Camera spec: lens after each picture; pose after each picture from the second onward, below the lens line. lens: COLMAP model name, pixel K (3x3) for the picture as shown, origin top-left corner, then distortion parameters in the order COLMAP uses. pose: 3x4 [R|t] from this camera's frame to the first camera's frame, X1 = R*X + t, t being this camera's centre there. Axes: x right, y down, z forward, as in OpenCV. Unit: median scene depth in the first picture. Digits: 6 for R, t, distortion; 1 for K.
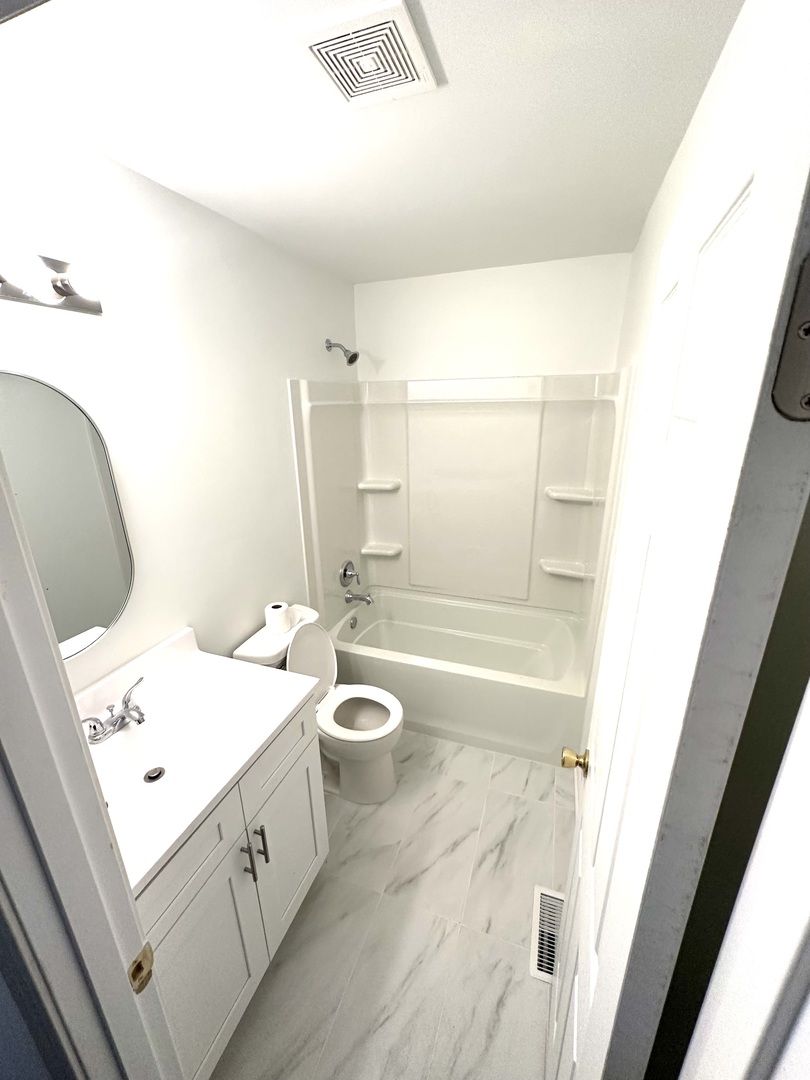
lens RADIAL K [[429.7, 0, 410.1], [0, 429.7, 542.4], [0, 0, 1]] dist [-0.000494, 0.000089]
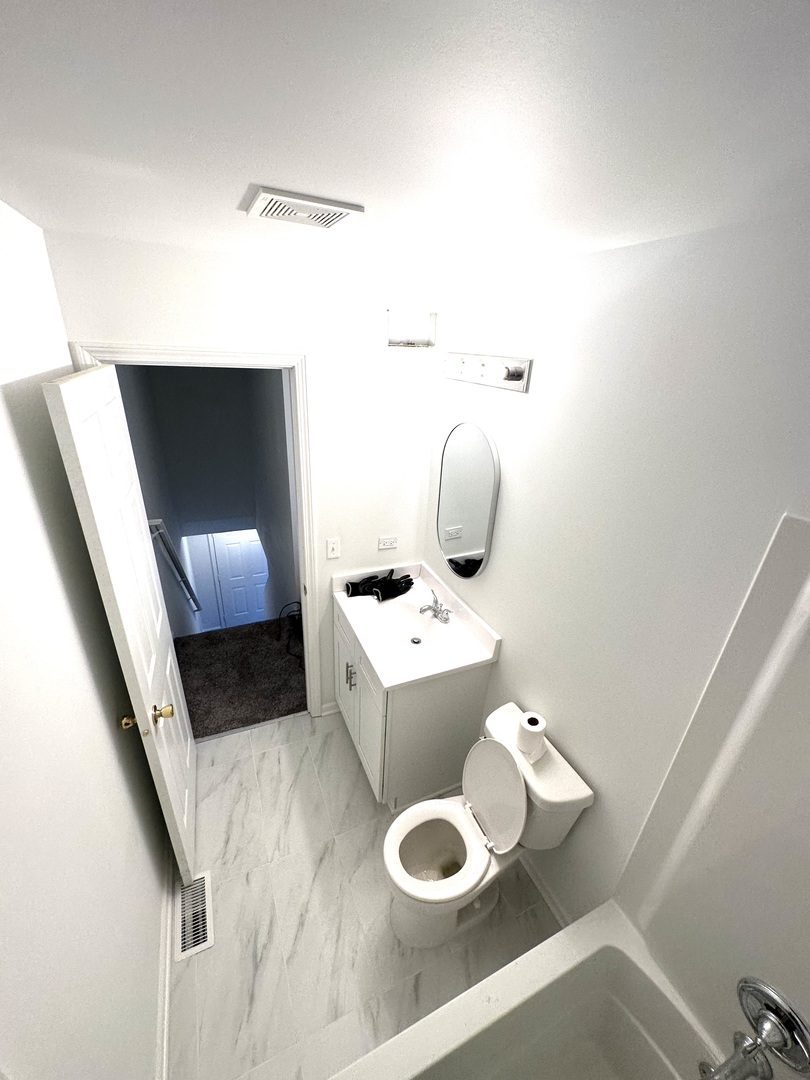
lens RADIAL K [[429.7, 0, 410.2], [0, 429.7, 538.0], [0, 0, 1]] dist [-0.000494, 0.000089]
pose [[-0.714559, 0.260697, -0.649186, 0.349693], [-0.266474, 0.756586, 0.597134, -0.635514], [0.646836, 0.599679, -0.471156, 1.142790]]
